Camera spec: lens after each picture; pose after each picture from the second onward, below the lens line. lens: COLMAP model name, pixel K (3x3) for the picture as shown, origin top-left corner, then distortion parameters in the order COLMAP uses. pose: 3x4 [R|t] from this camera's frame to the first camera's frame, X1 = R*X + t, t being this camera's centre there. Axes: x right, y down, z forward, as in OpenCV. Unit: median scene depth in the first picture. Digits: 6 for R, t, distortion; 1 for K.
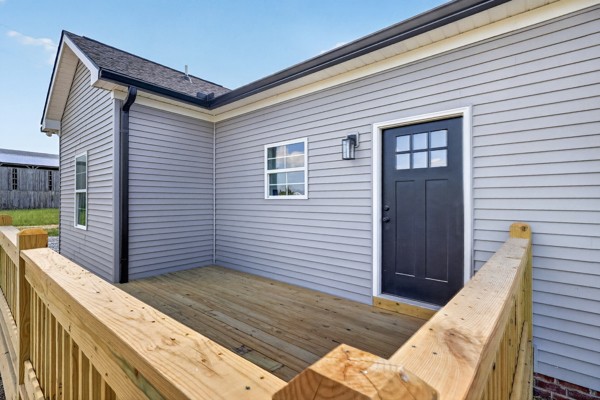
lens RADIAL K [[282.8, 0, 298.3], [0, 282.8, 201.8], [0, 0, 1]] dist [-0.000918, -0.000058]
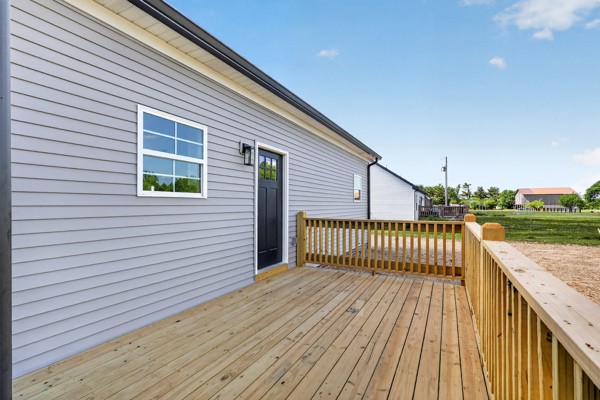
lens RADIAL K [[282.8, 0, 298.3], [0, 282.8, 201.8], [0, 0, 1]] dist [-0.000918, -0.000058]
pose [[-0.213672, -0.001712, 0.976904, -0.980263], [-0.006301, 0.999980, 0.000374, -0.001126], [-0.976885, -0.006076, -0.213679, 1.030123]]
